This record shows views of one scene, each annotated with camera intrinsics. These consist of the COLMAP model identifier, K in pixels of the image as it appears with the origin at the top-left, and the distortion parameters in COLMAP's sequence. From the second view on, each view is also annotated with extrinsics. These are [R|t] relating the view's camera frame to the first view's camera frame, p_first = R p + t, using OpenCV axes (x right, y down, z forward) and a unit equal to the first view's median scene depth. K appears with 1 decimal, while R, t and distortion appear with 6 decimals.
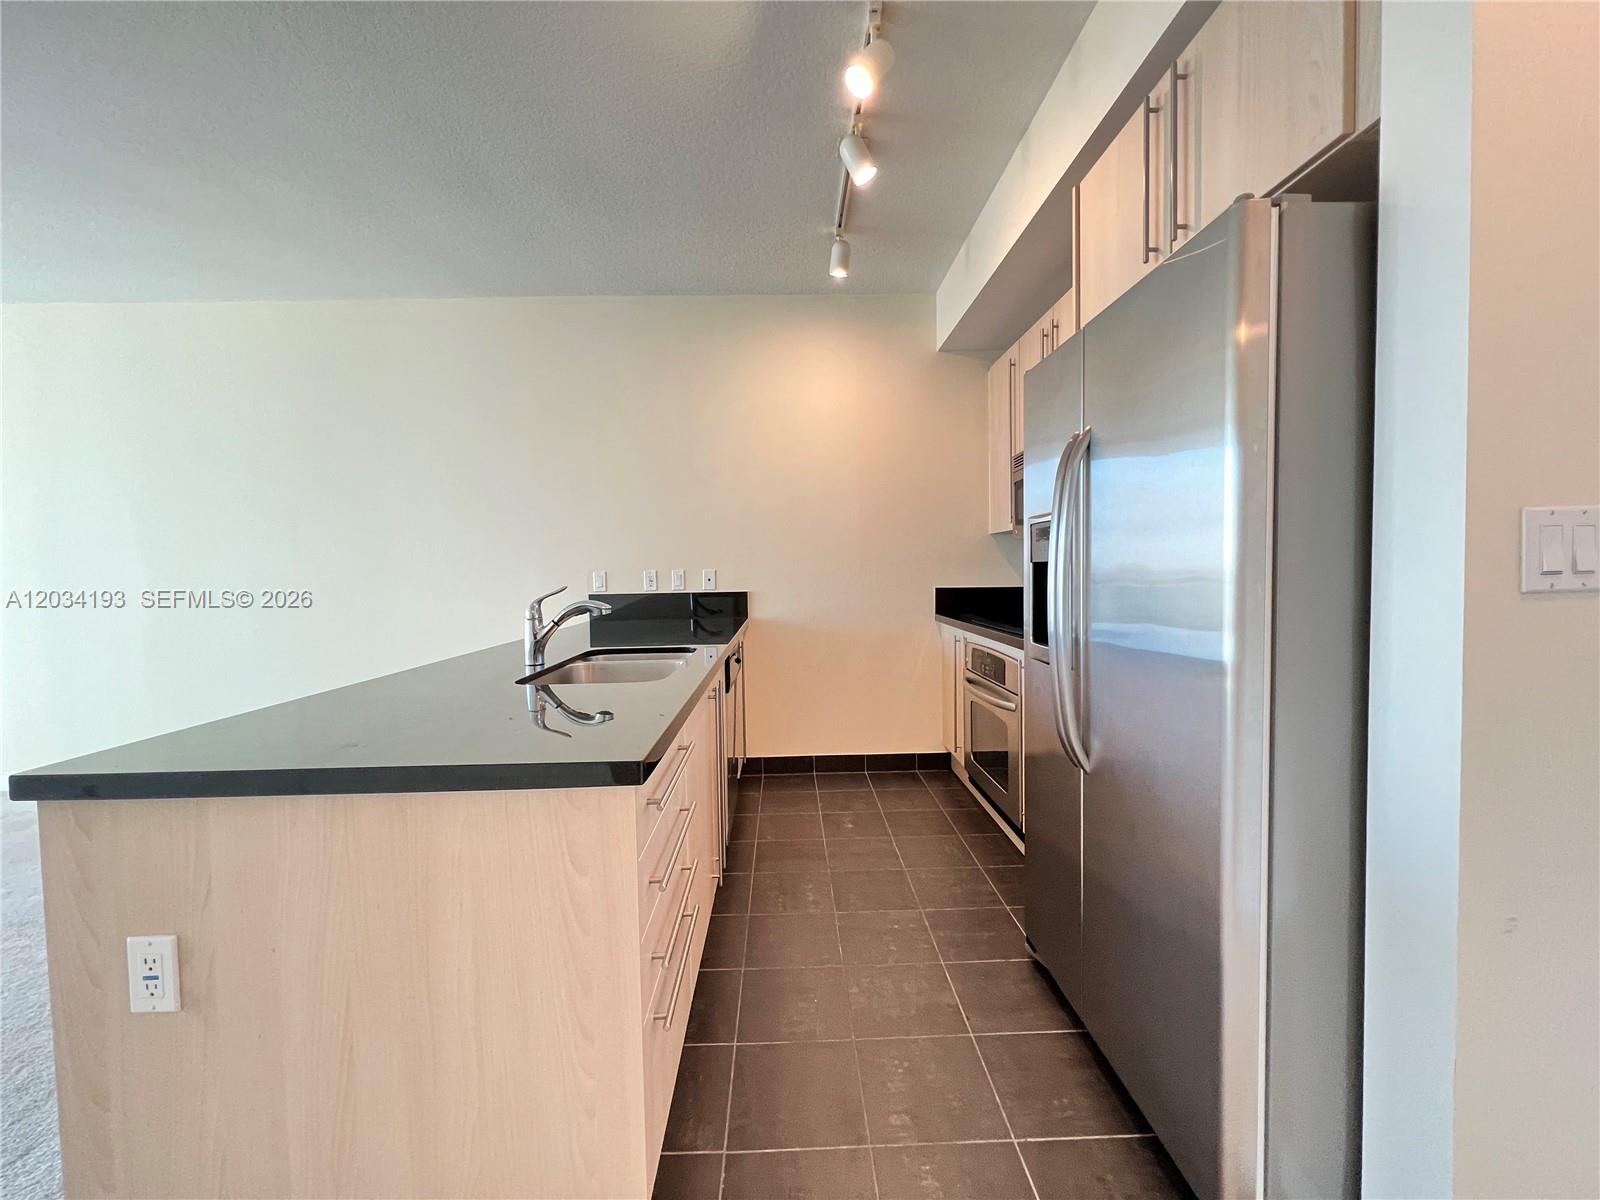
lens RADIAL K [[637.8, 0, 788.8], [0, 637.8, 596.3], [0, 0, 1]] dist [-0.000938, -0.000113]
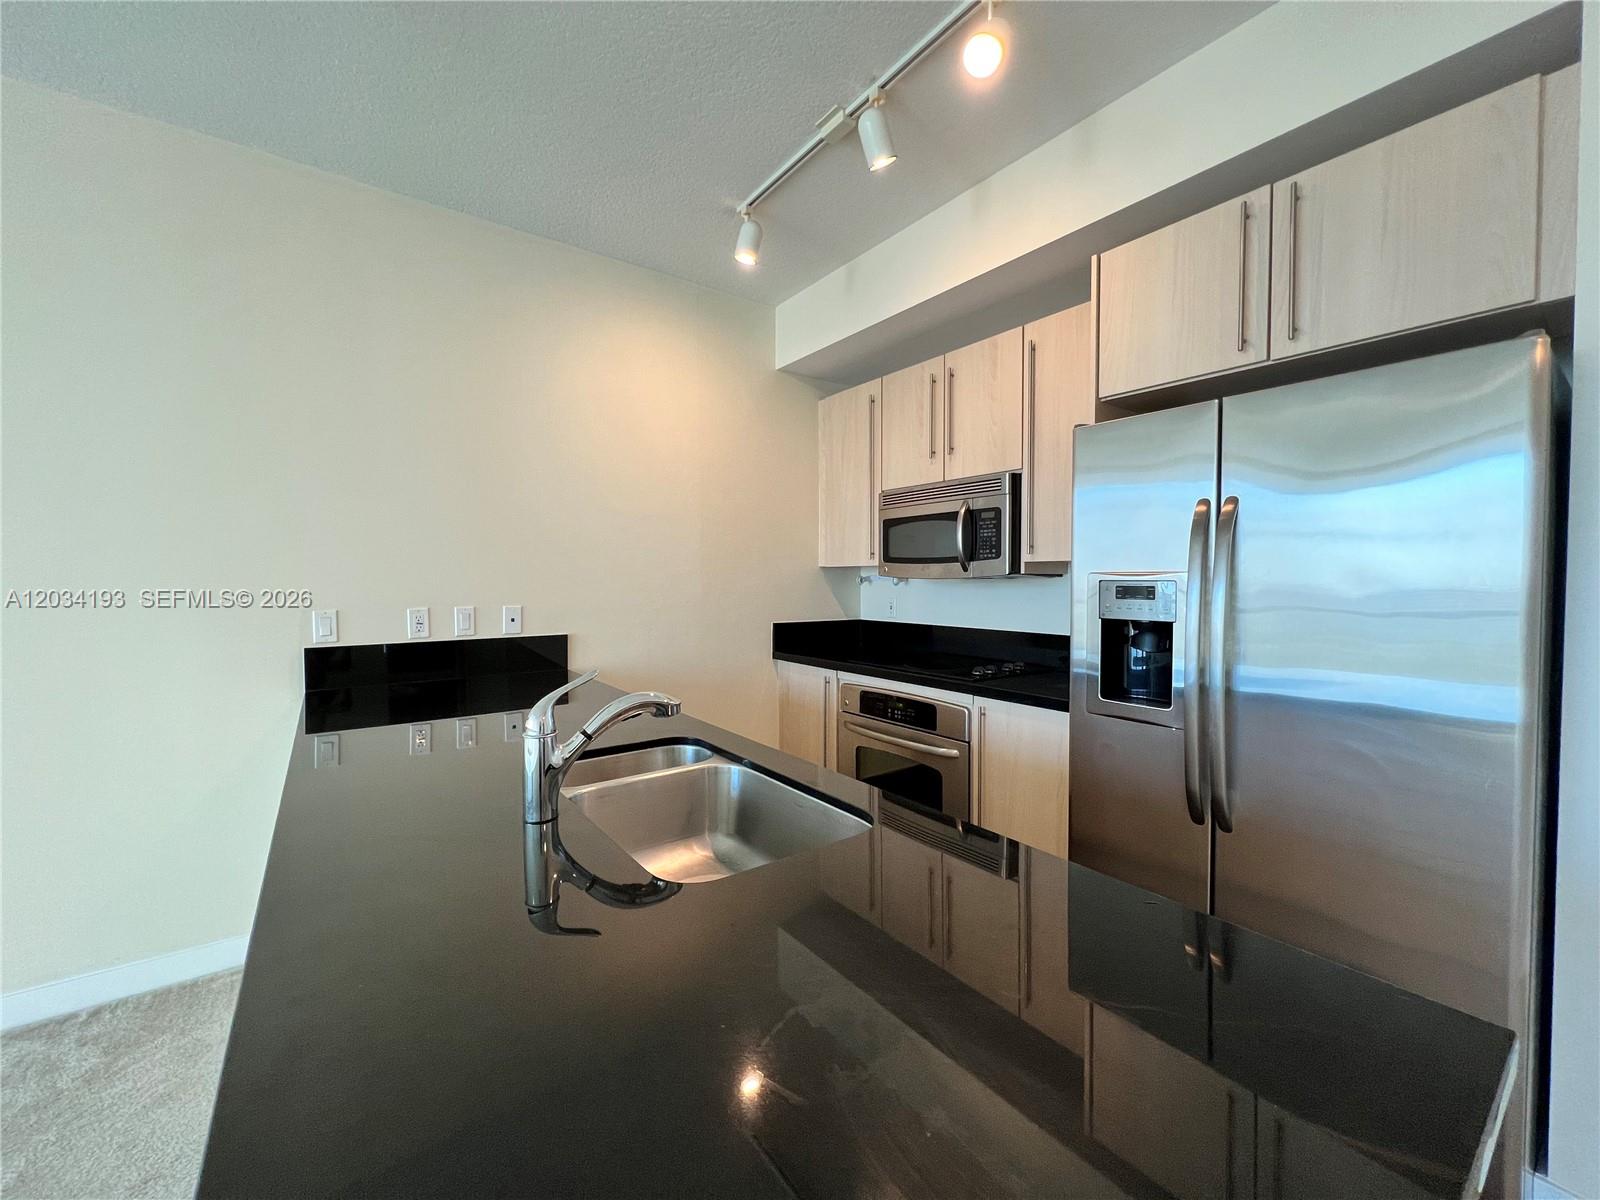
lens RADIAL K [[639.7, 0, 794.0], [0, 639.7, 592.9], [0, 0, 1]] dist [-0.000647, -0.000108]
pose [[0.813059, 0.002924, 0.582174, -0.289177], [0.009887, 0.999774, -0.018830, -0.039445], [-0.582097, 0.021065, 0.812846, 0.228639]]
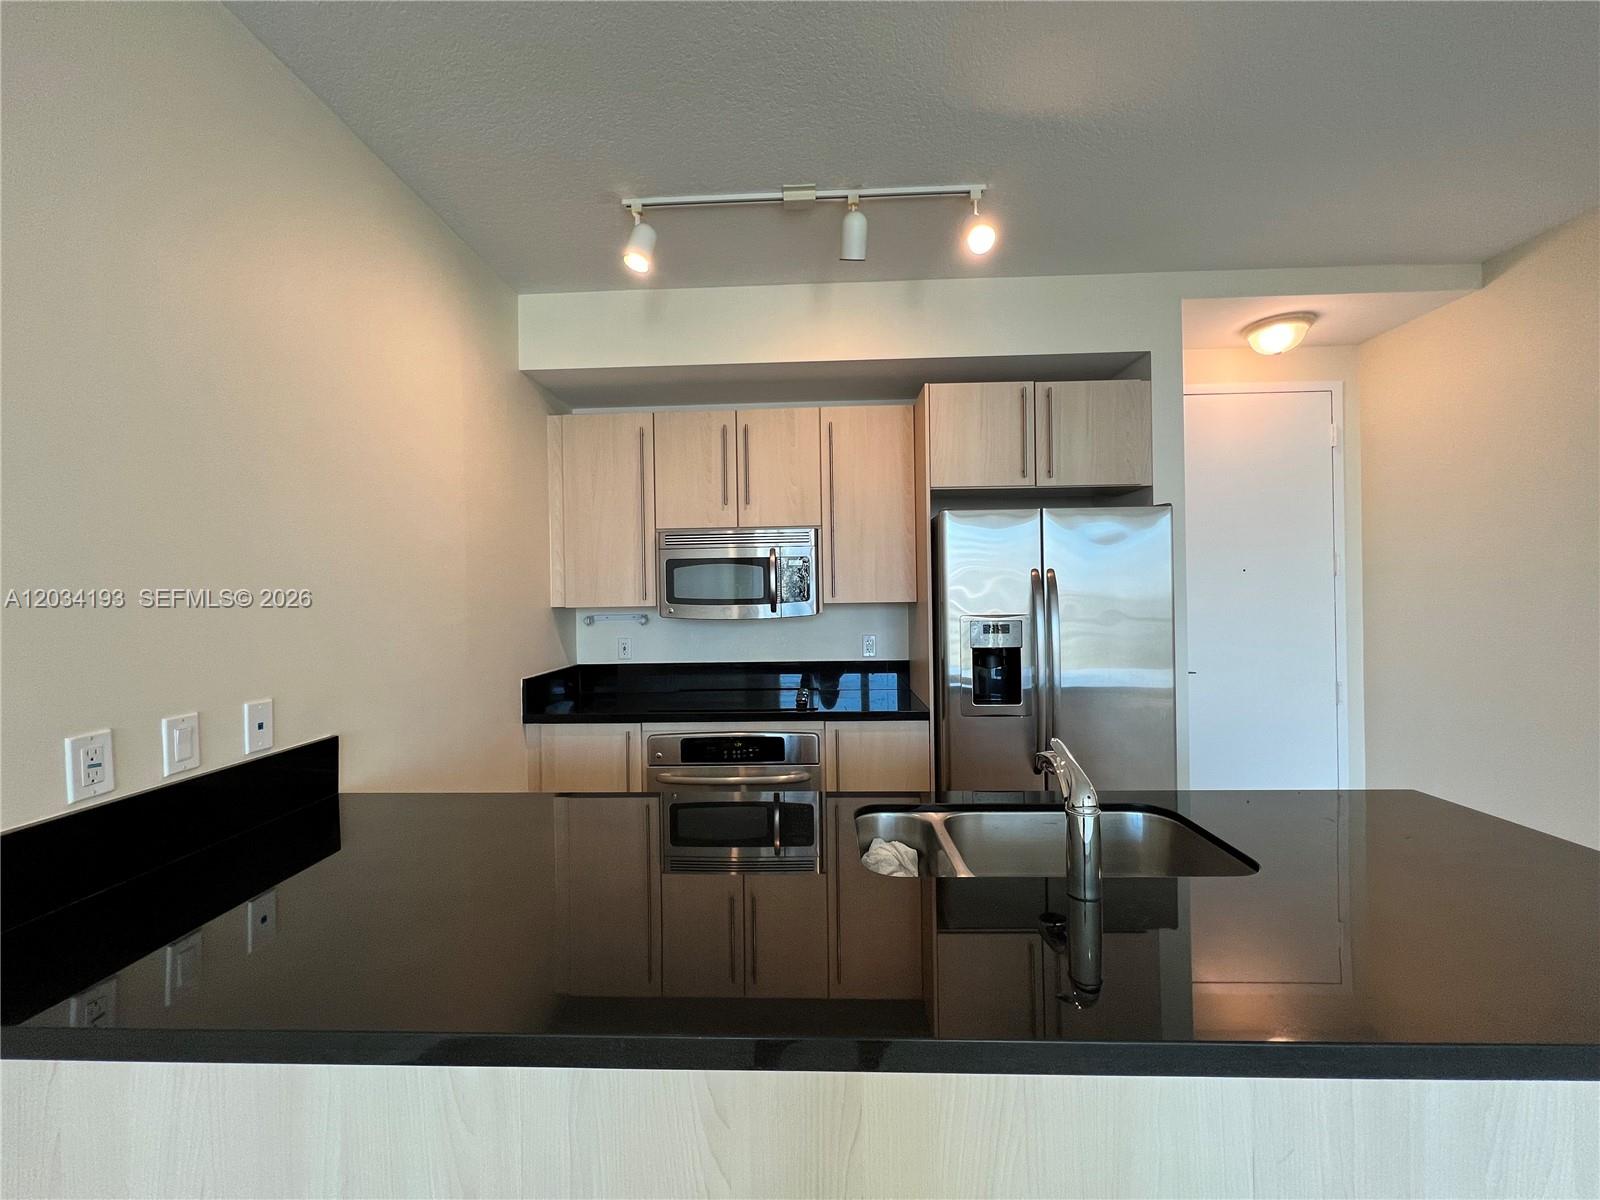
lens RADIAL K [[639.7, 0, 794.0], [0, 639.7, 592.9], [0, 0, 1]] dist [-0.000647, -0.000108]
pose [[0.045710, 0.016827, 0.998813, -0.513981], [0.054261, 0.998340, -0.019303, -0.083255], [-0.997480, 0.055079, 0.044721, 0.647461]]
